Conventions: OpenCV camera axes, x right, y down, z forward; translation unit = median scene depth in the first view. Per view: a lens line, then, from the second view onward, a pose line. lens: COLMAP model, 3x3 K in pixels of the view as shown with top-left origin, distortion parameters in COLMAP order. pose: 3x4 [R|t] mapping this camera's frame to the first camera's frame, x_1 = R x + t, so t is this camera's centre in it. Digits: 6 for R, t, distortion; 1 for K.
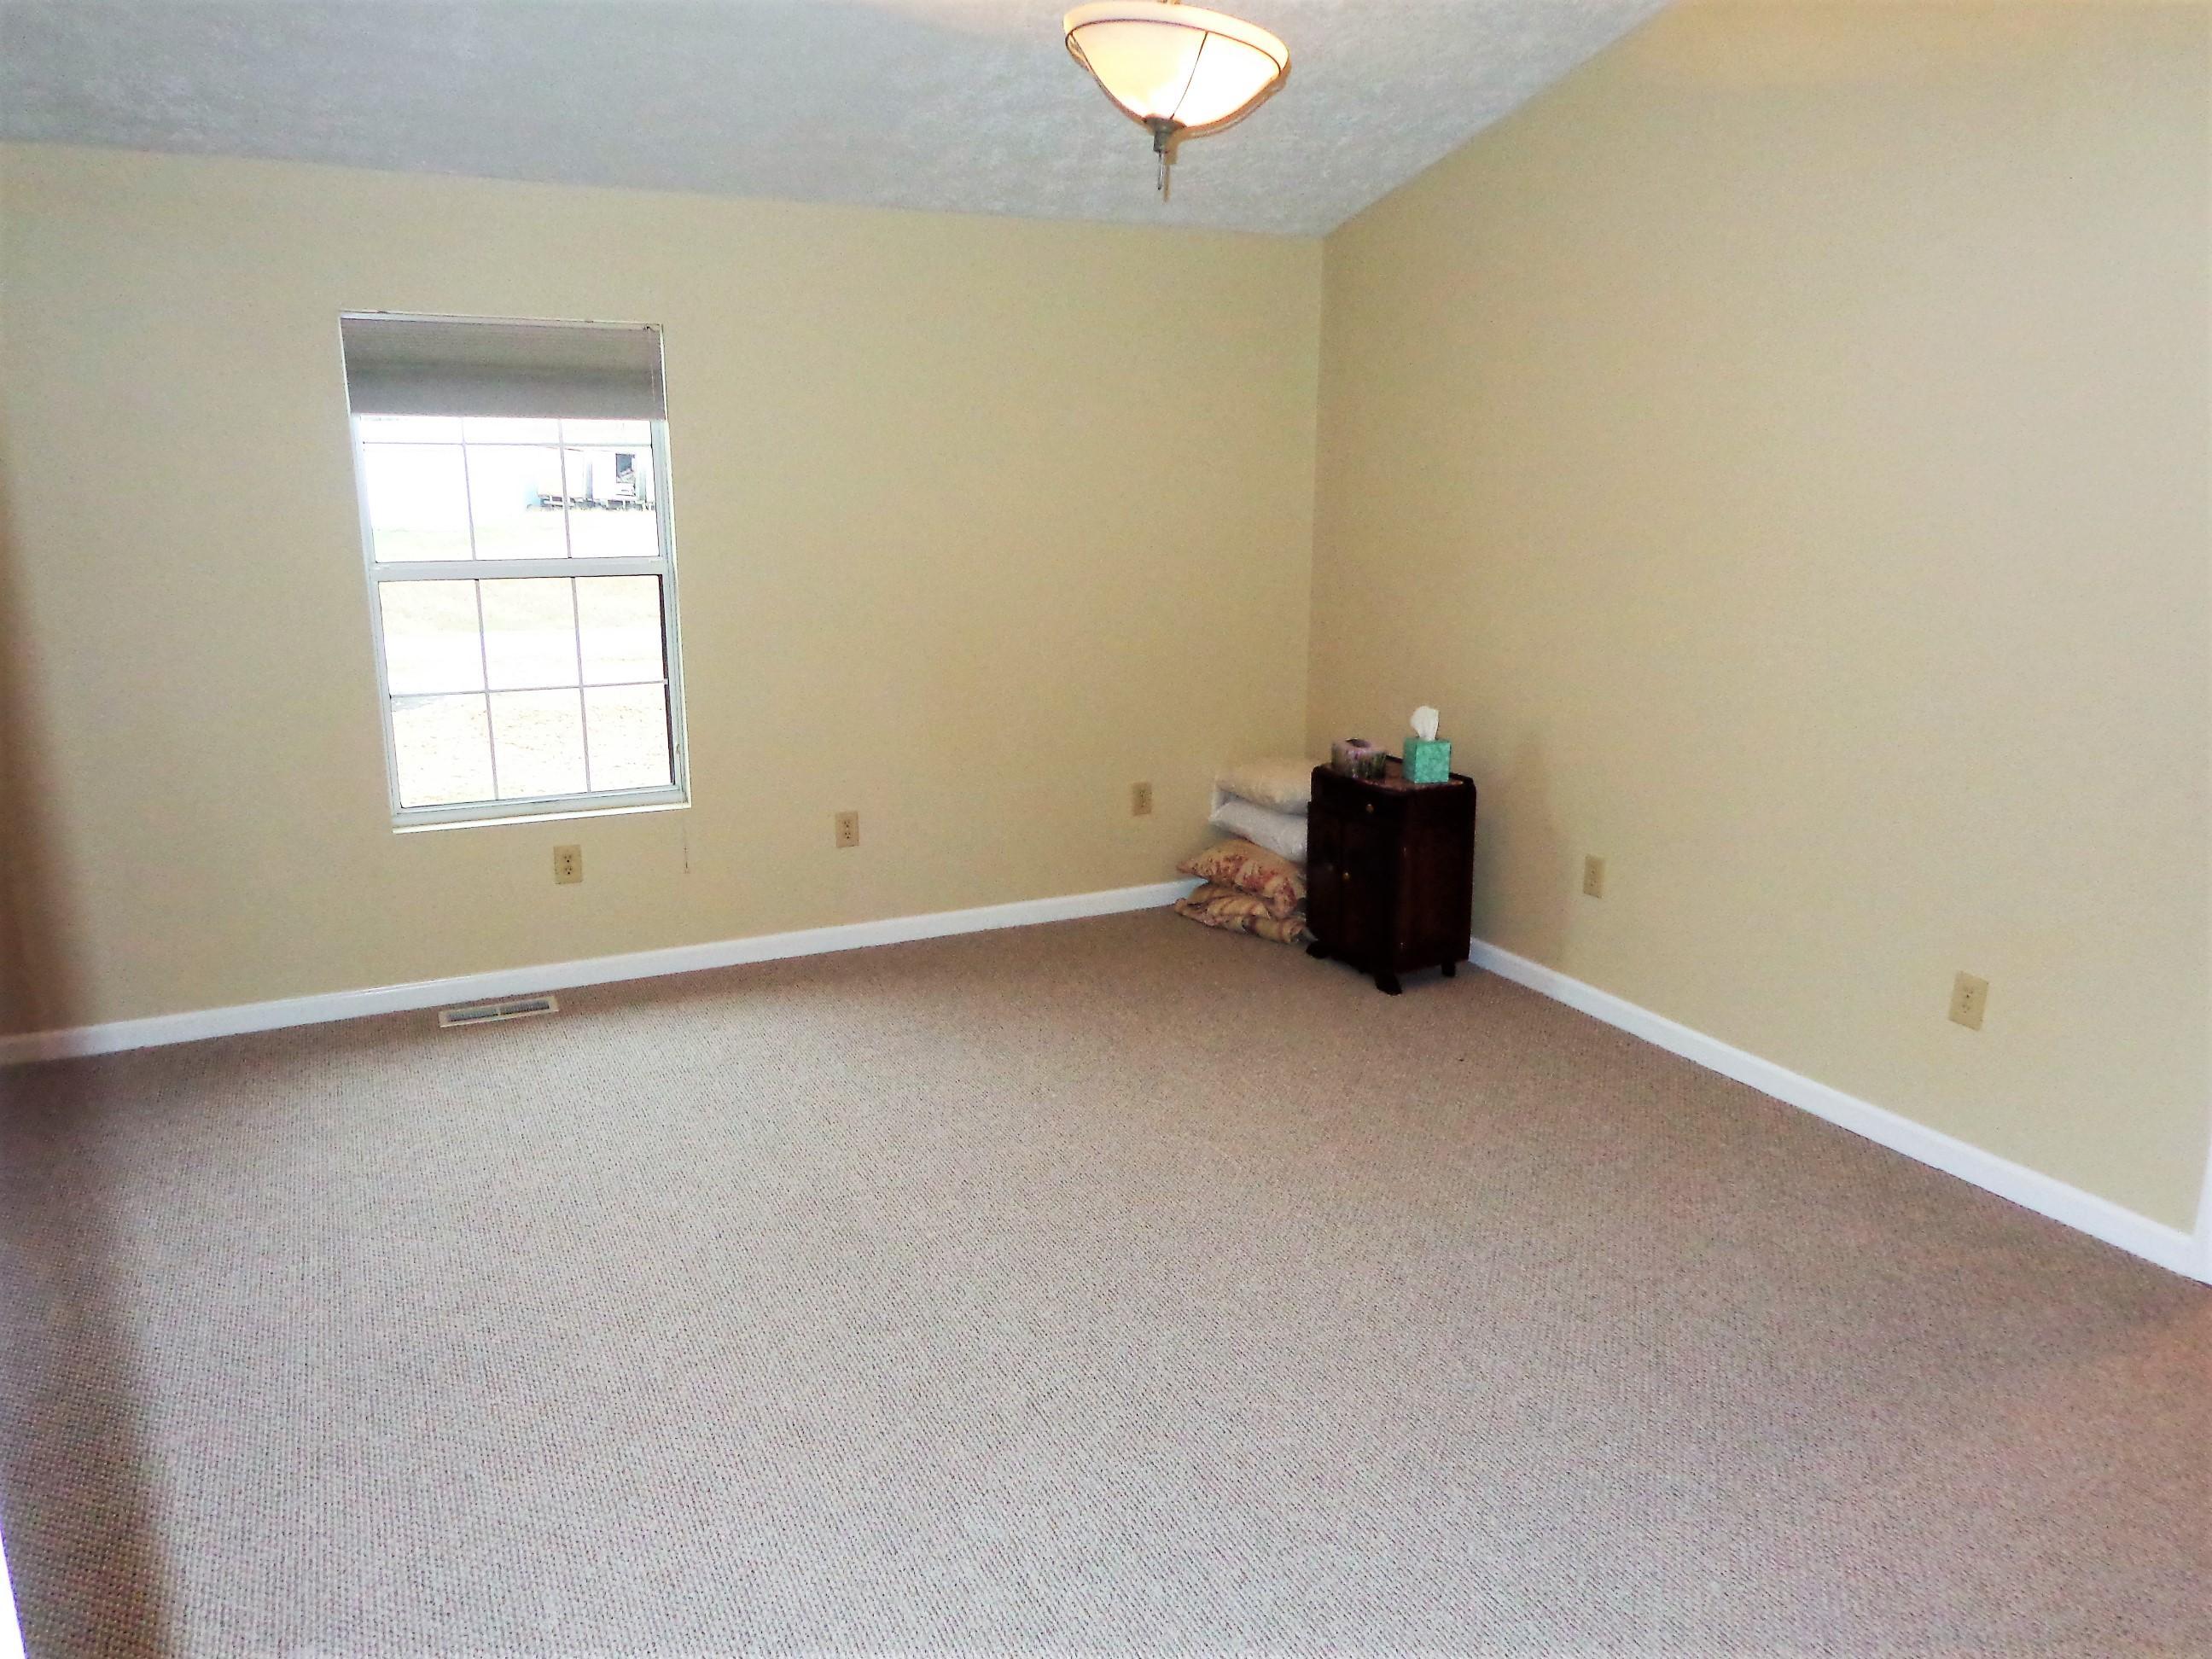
lens RADIAL K [[1553.4, 0, 1108.5], [0, 1553.4, 825.8], [0, 0, 1]] dist [-0.004863, 0.013589]
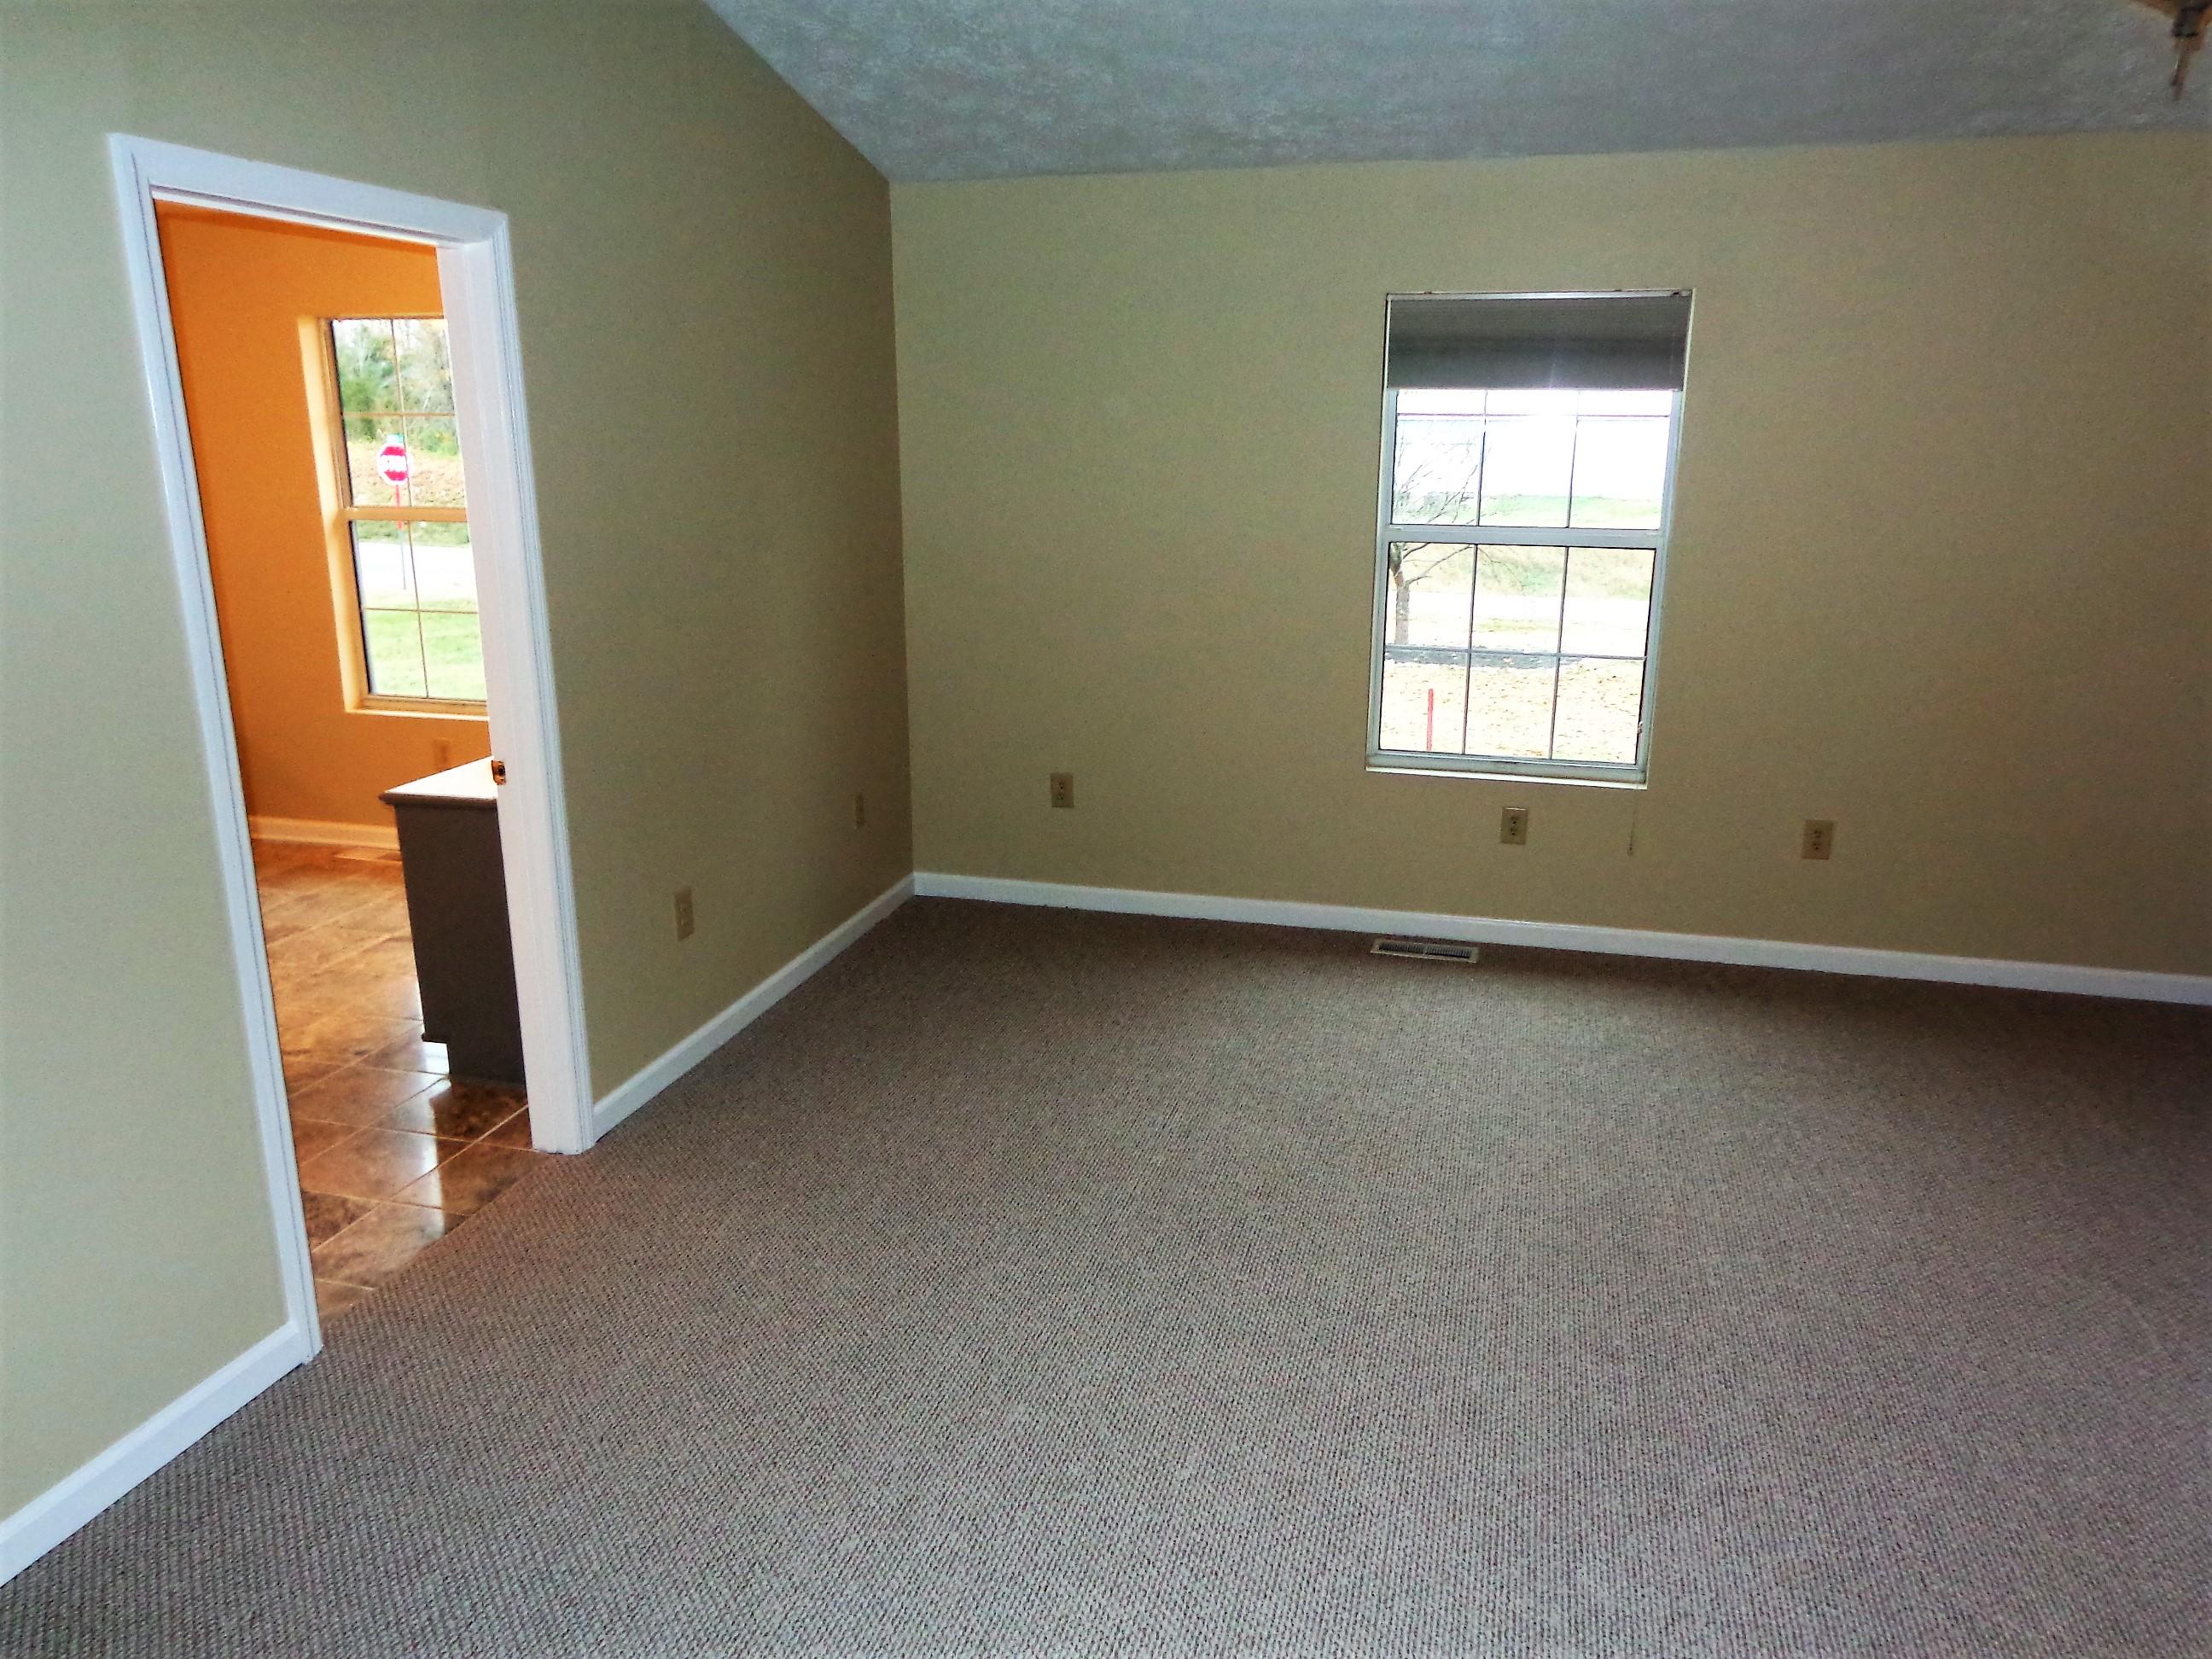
lens RADIAL K [[1553.4, 0, 1108.5], [0, 1553.4, 825.8], [0, 0, 1]] dist [-0.004863, 0.013589]
pose [[0.747304, 0.165251, -0.643606, 0.120099], [-0.152737, 0.985367, 0.075655, -0.012535], [0.646690, 0.041765, 0.761609, 0.043607]]
